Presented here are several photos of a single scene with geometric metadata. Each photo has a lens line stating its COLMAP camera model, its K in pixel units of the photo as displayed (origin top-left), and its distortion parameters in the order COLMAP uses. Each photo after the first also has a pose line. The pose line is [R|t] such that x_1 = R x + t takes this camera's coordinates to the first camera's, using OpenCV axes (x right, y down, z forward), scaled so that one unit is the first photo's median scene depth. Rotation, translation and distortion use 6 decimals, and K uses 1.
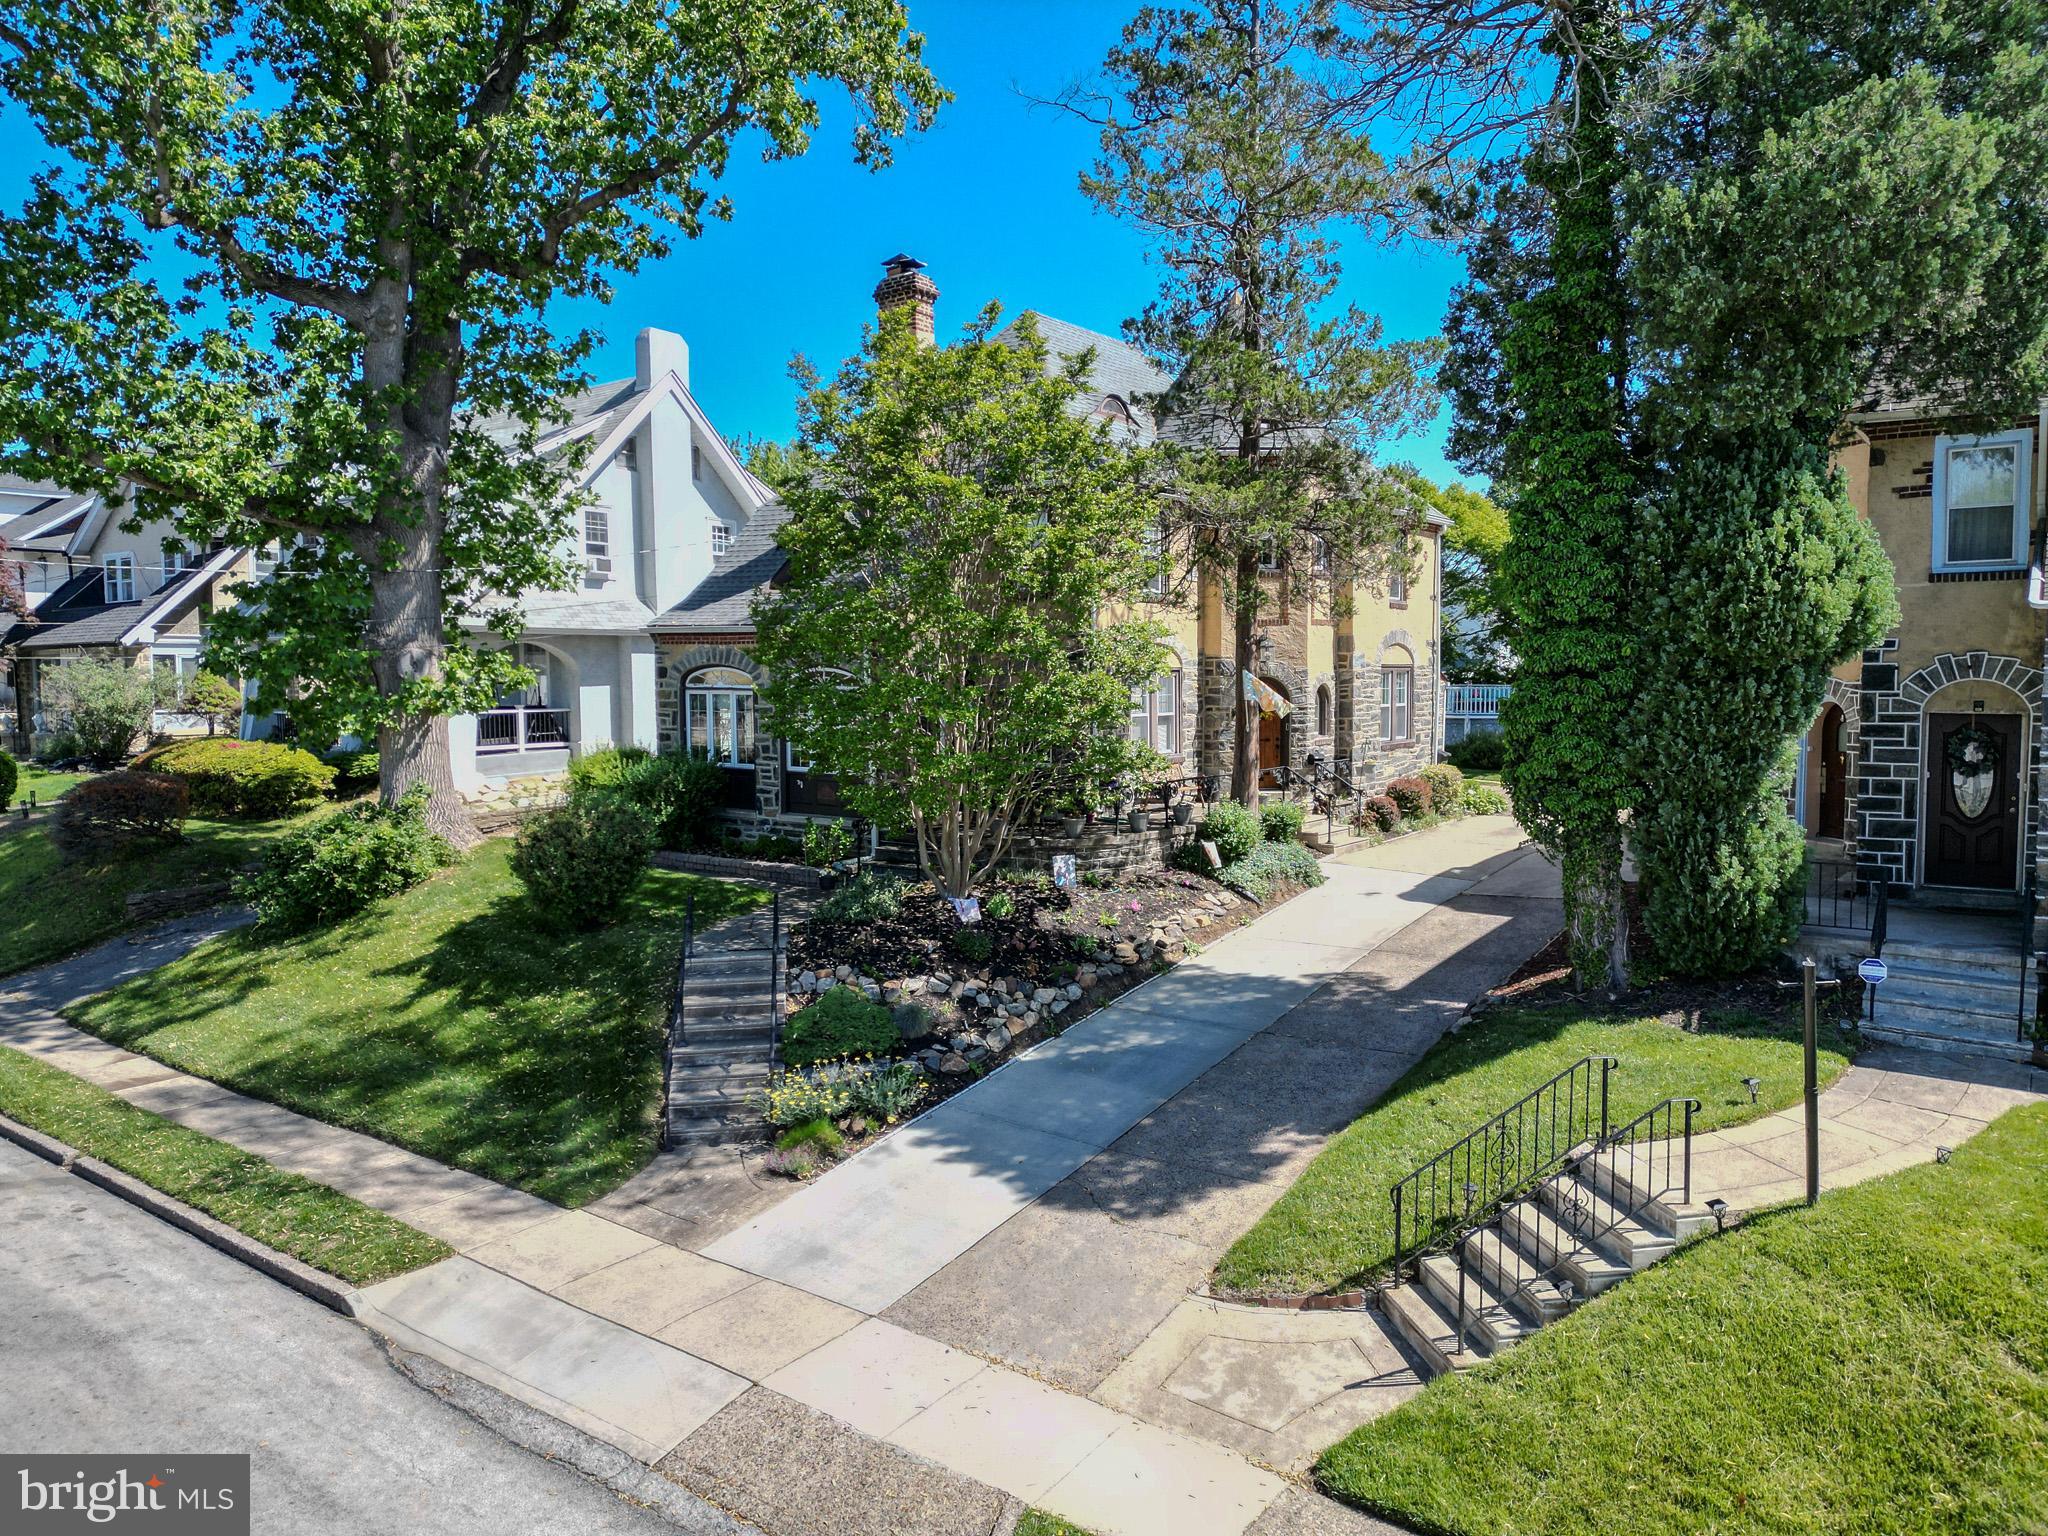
lens RADIAL K [[1461.6, 0, 1024.0], [0, 1461.6, 768.0], [0, 0, 1]] dist [0.067475, -0.076446]
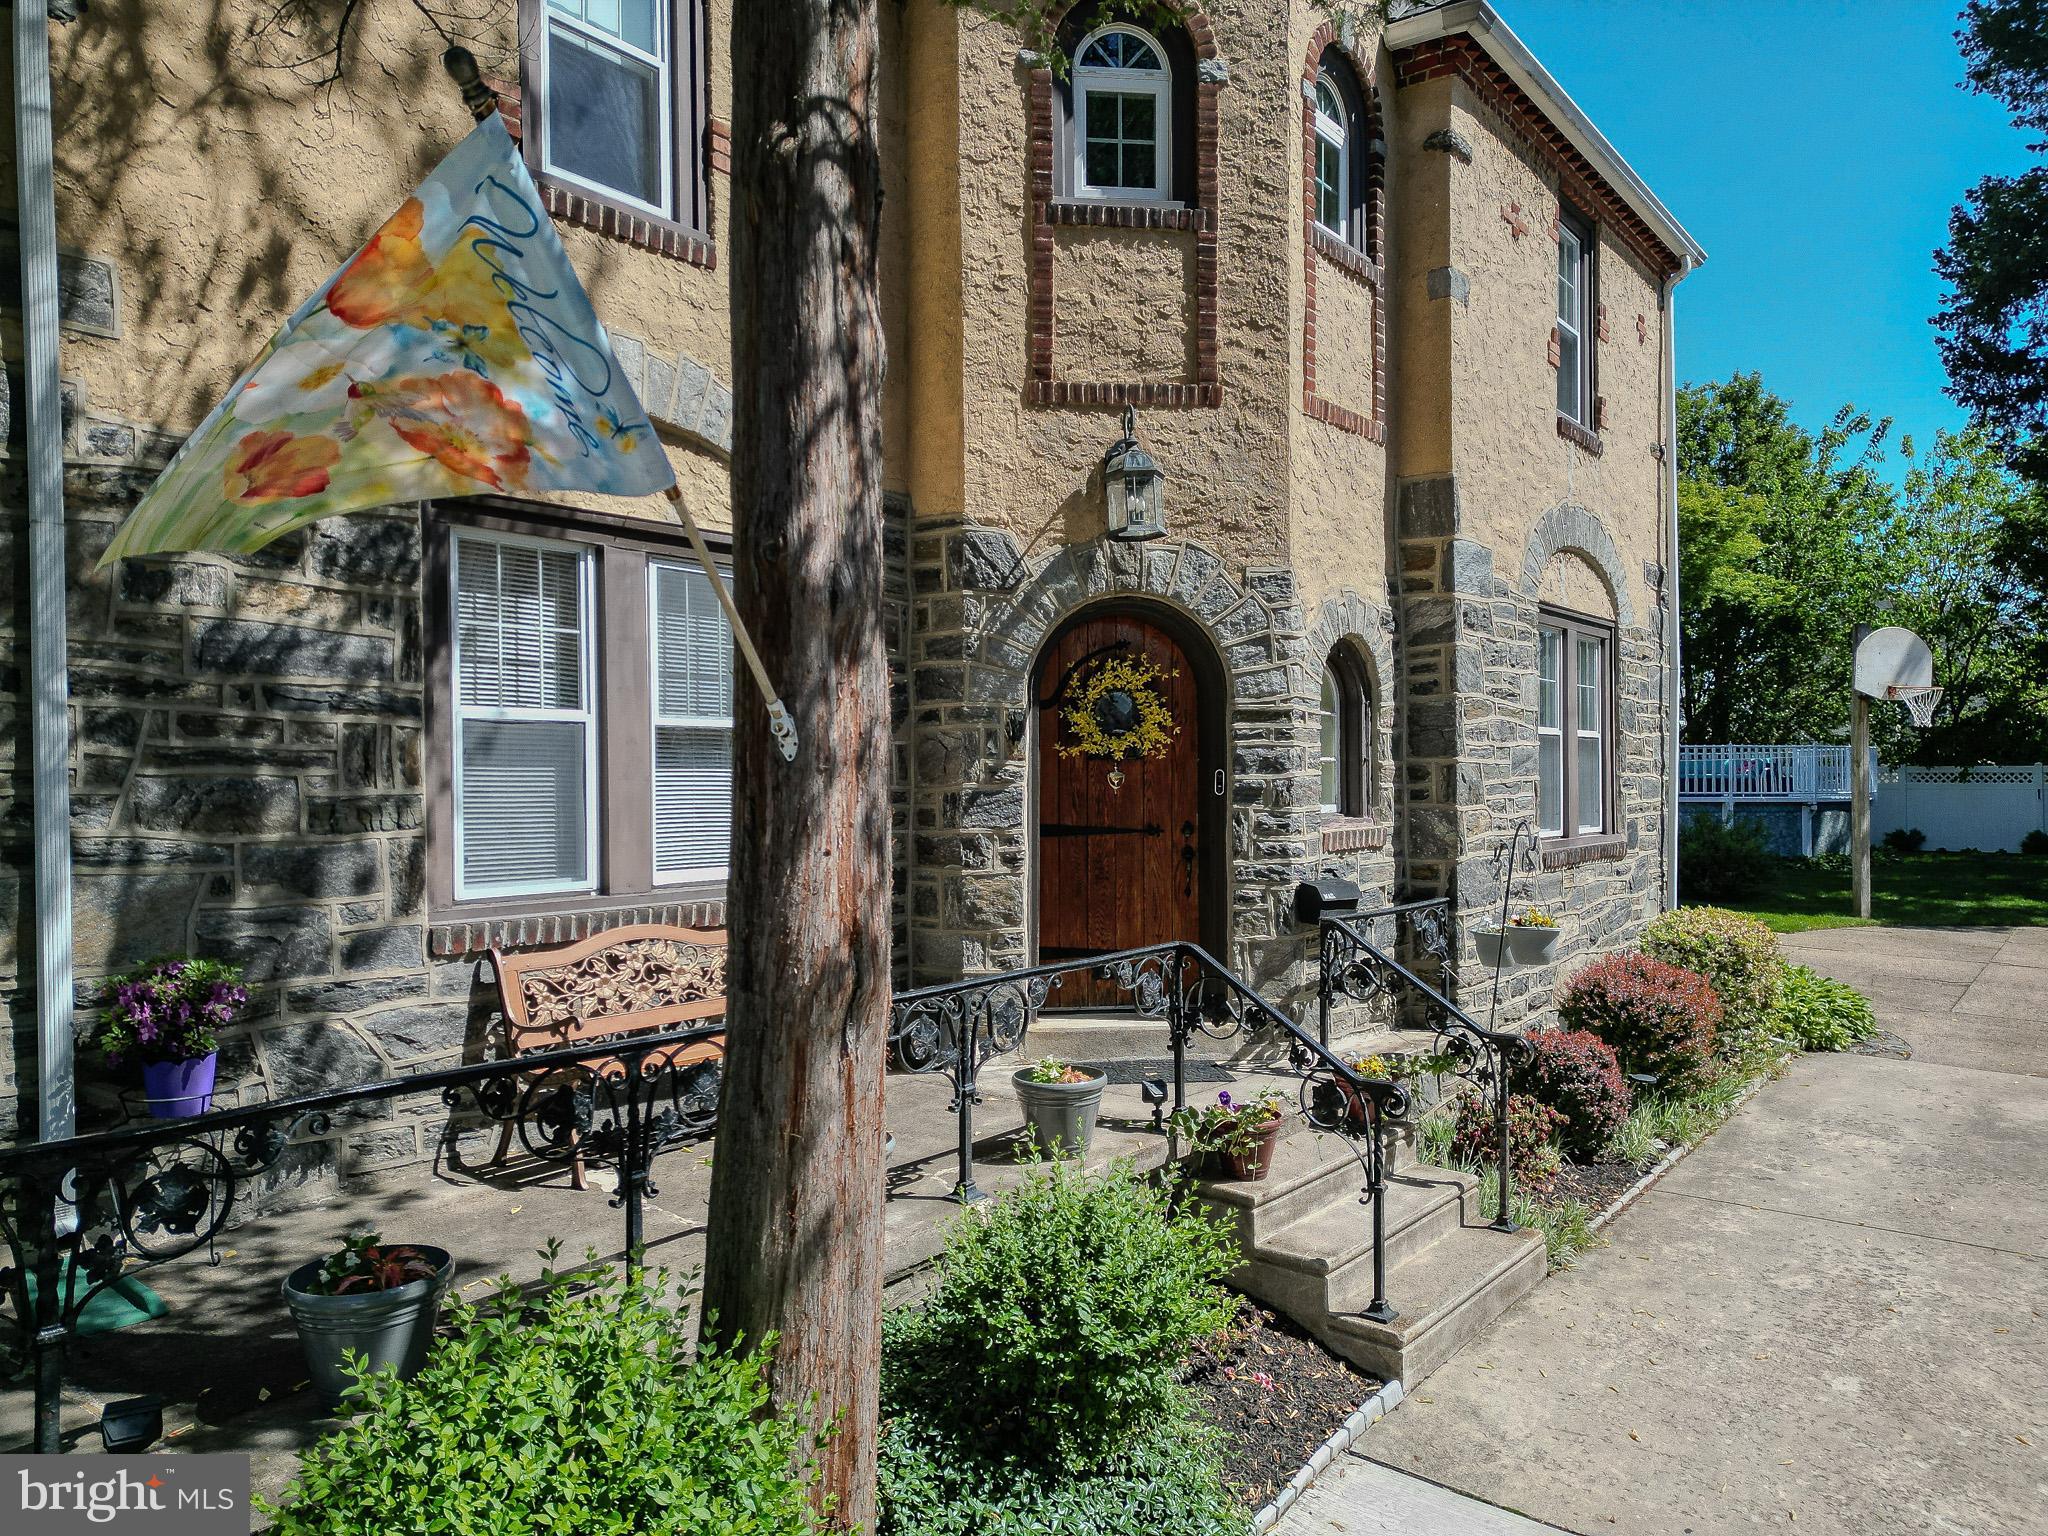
lens RADIAL K [[1461.6, 0, 1024.0], [0, 1461.6, 768.0], [0, 0, 1]] dist [0.067475, -0.076446]
pose [[0.999336, 0.001825, -0.036392, 0.143020], [-0.004384, 0.997513, -0.070346, -0.010725], [0.036173, 0.070459, 0.996859, 0.677845]]
